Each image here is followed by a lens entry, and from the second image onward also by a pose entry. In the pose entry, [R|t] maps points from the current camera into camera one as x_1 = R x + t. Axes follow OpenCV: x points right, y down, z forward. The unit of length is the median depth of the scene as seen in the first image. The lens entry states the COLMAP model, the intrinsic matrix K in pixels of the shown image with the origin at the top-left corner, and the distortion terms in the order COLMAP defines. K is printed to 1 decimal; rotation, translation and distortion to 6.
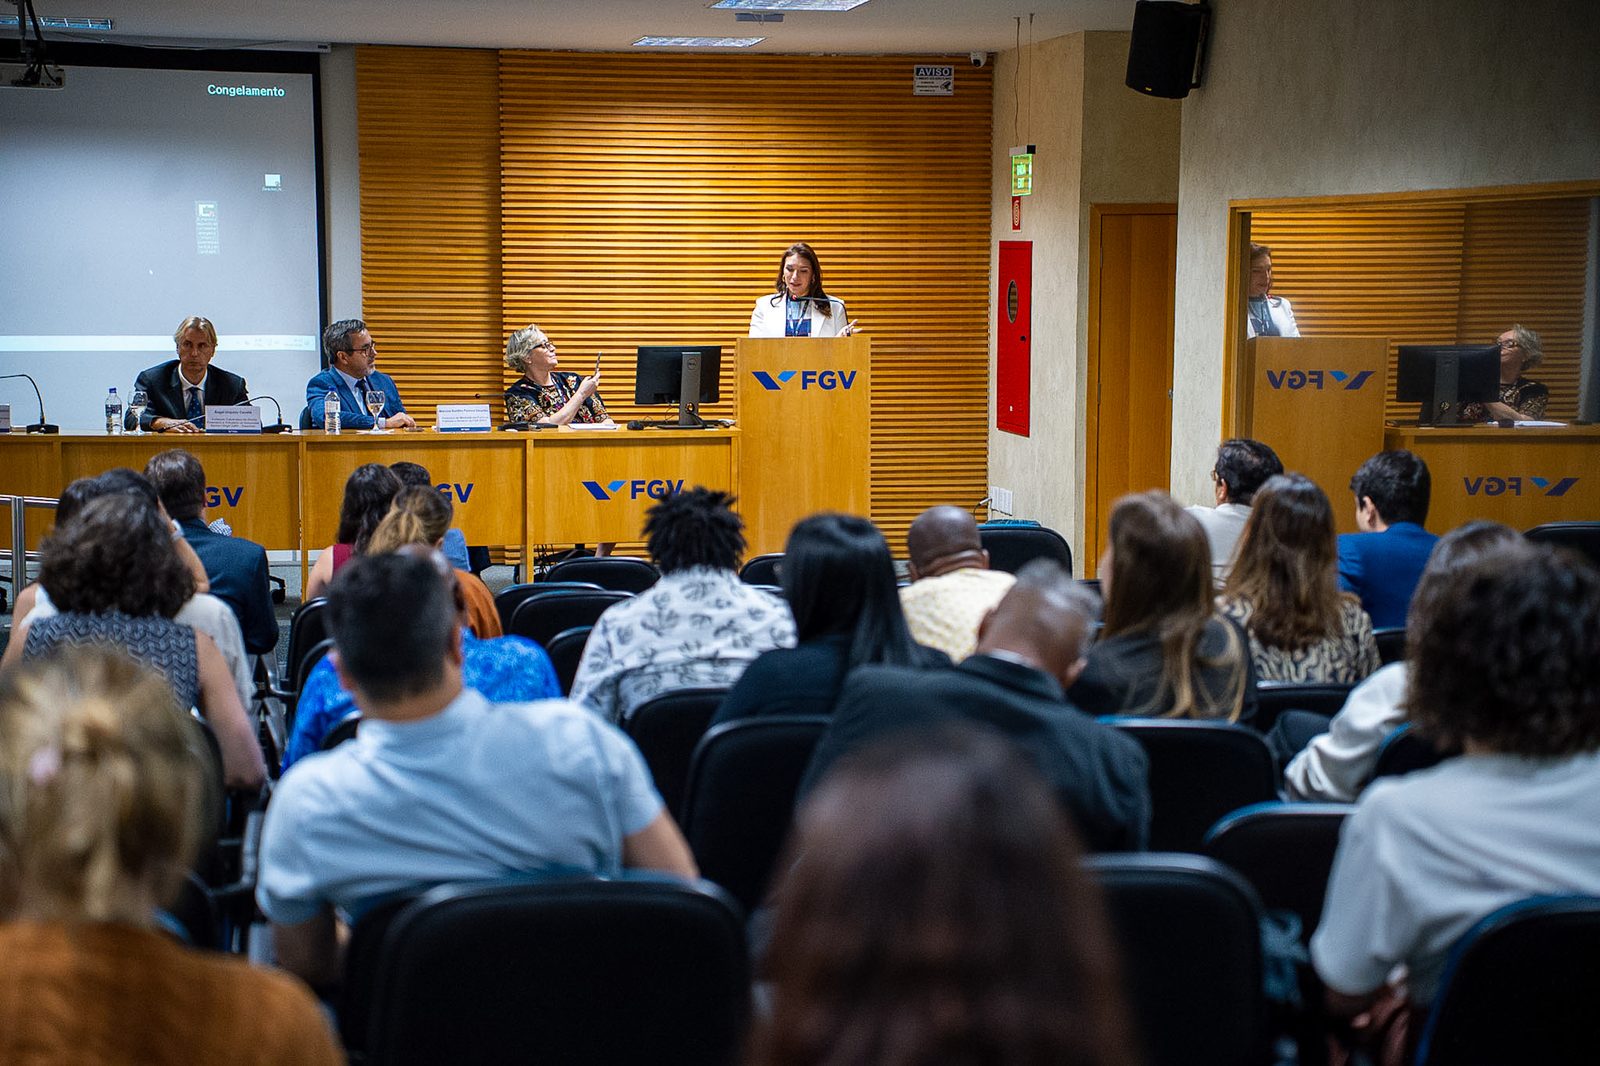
lens RADIAL K [[3275.4, 0, 800.0], [0, 3275.4, 533.0], [0, 0, 1]] dist [0.565527, 0.841278]
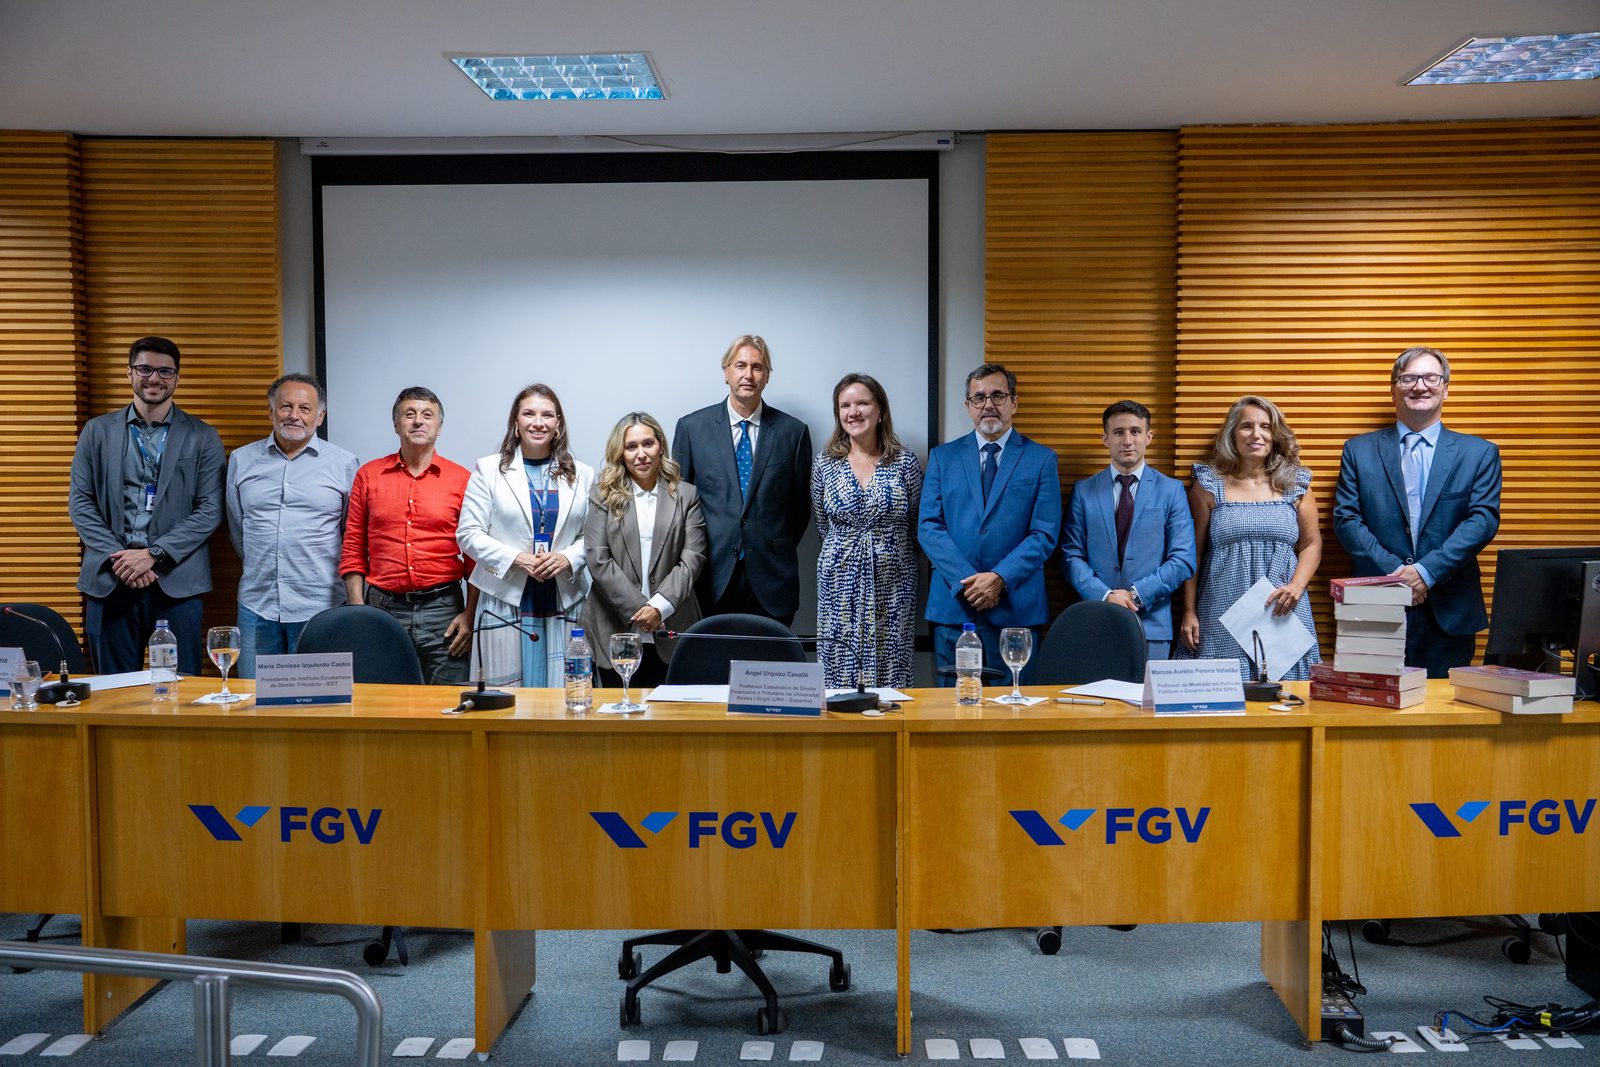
lens RADIAL K [[1581.2, 0, 800.0], [0, 1581.2, 533.5], [0, 0, 1]] dist [0.030931, 0.023921]
pose [[0.977361, 0.010673, -0.211309, -0.097015], [-0.016447, 0.999537, -0.025586, -0.045648], [0.210938, 0.028482, 0.977084, 0.643359]]
